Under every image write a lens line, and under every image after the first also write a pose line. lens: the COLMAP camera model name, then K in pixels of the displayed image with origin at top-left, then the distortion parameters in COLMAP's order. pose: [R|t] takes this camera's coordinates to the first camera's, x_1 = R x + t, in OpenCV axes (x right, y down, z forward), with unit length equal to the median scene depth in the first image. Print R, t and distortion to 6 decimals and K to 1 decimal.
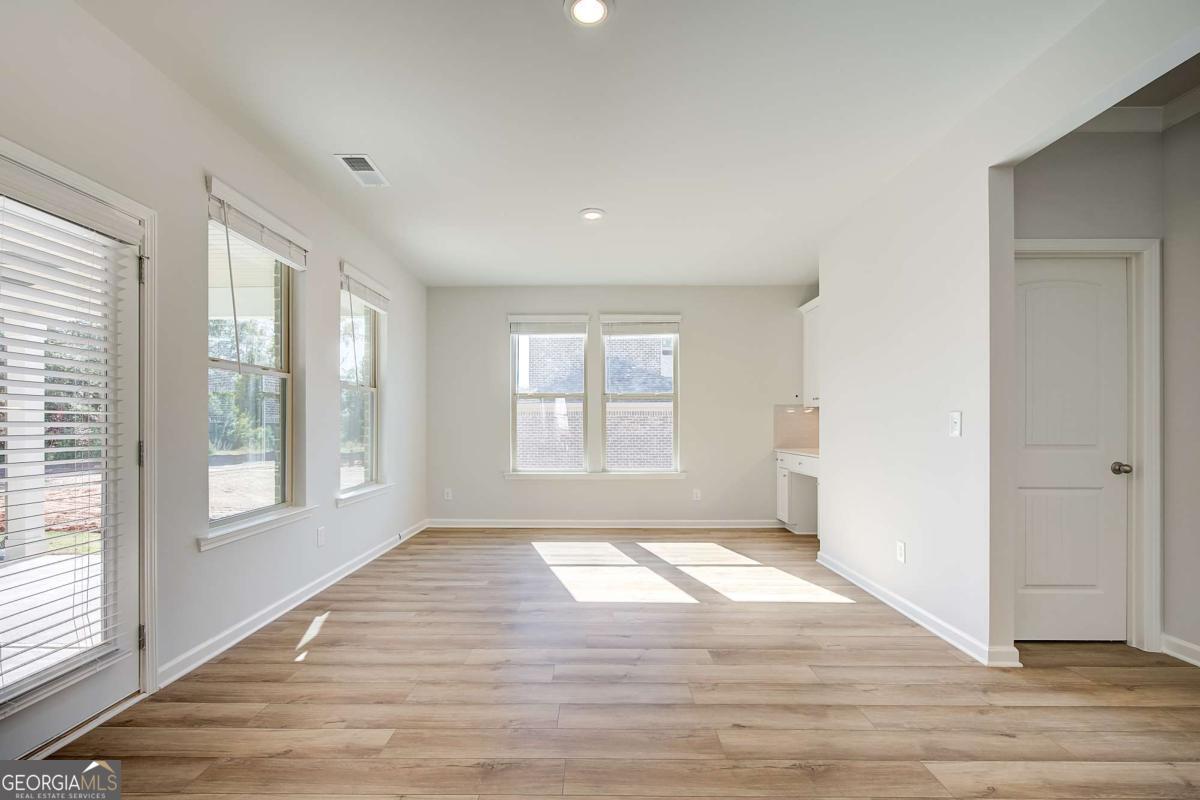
lens RADIAL K [[508.5, 0, 590.9], [0, 508.5, 423.3], [0, 0, 1]] dist [0.000138, -0.000564]
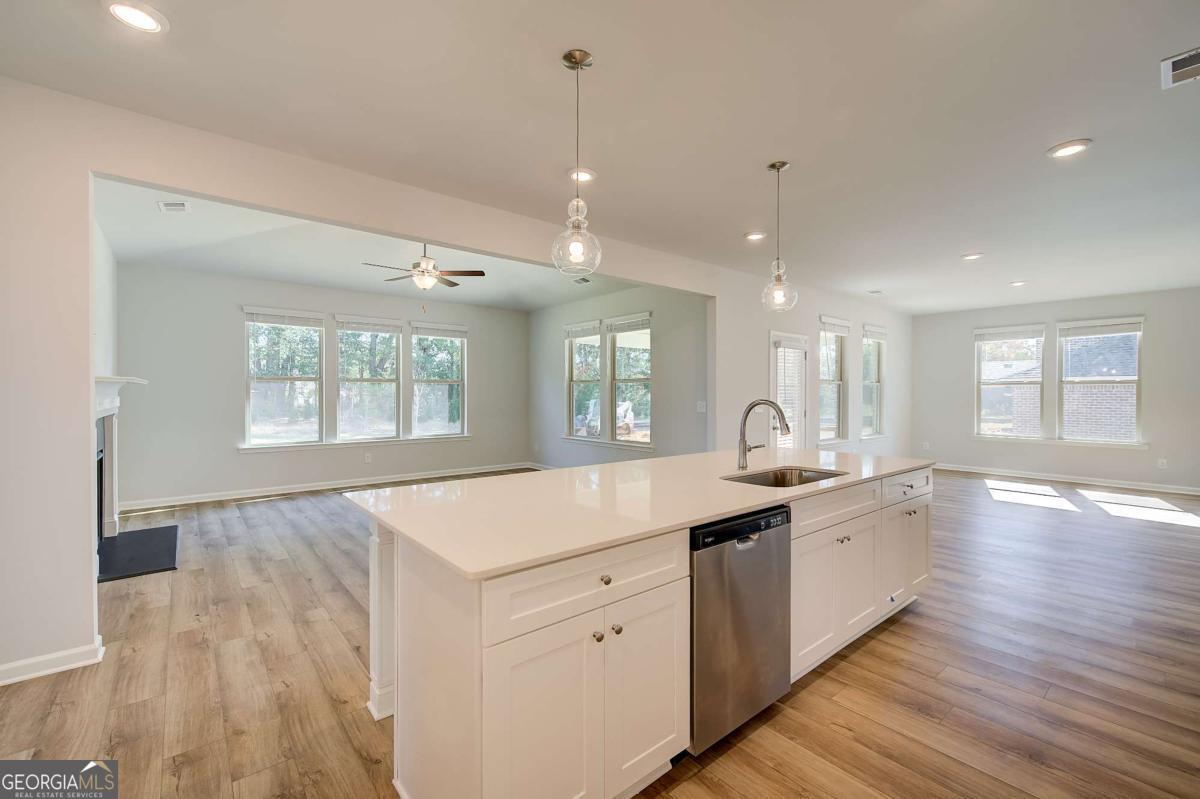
lens RADIAL K [[508.5, 0, 596.9], [0, 508.5, 397.9], [0, 0, 1]] dist [0.000138, -0.000564]
pose [[0.631425, 0.009854, -0.775375, 0.312519], [0.002215, 0.999892, 0.014512, -0.037593], [0.775434, -0.010881, 0.631335, -0.833461]]
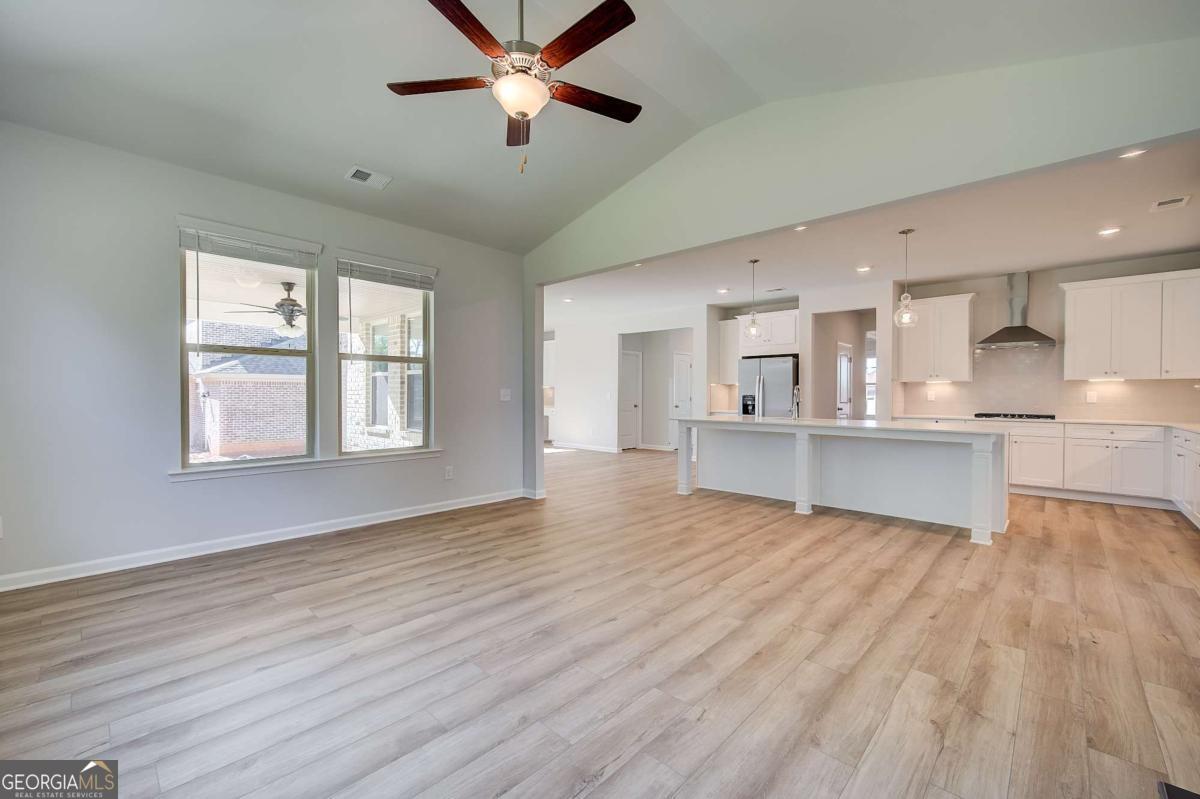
lens RADIAL K [[508.5, 0, 602.0], [0, 508.5, 399.6], [0, 0, 1]] dist [0.000138, -0.000564]
pose [[0.669509, -0.002547, 0.742799, -1.122909], [-0.009759, 0.999878, 0.012225, -0.006337], [-0.742740, -0.015434, 0.669402, -0.794858]]
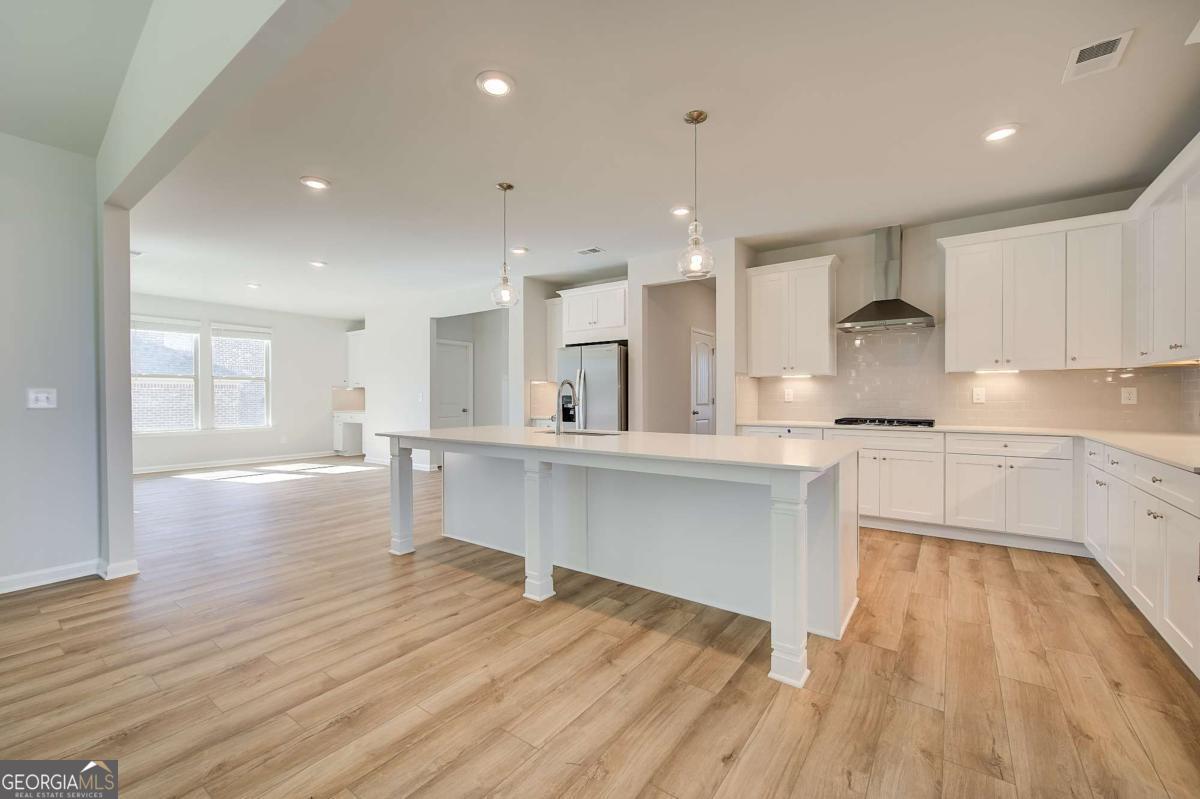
lens RADIAL K [[508.5, 0, 603.9], [0, 508.5, 398.9], [0, 0, 1]] dist [0.000138, -0.000564]
pose [[0.568914, -0.004195, 0.822386, -0.580684], [-0.003624, 0.999964, 0.007608, -0.006868], [-0.822389, -0.007309, 0.568879, -0.815512]]
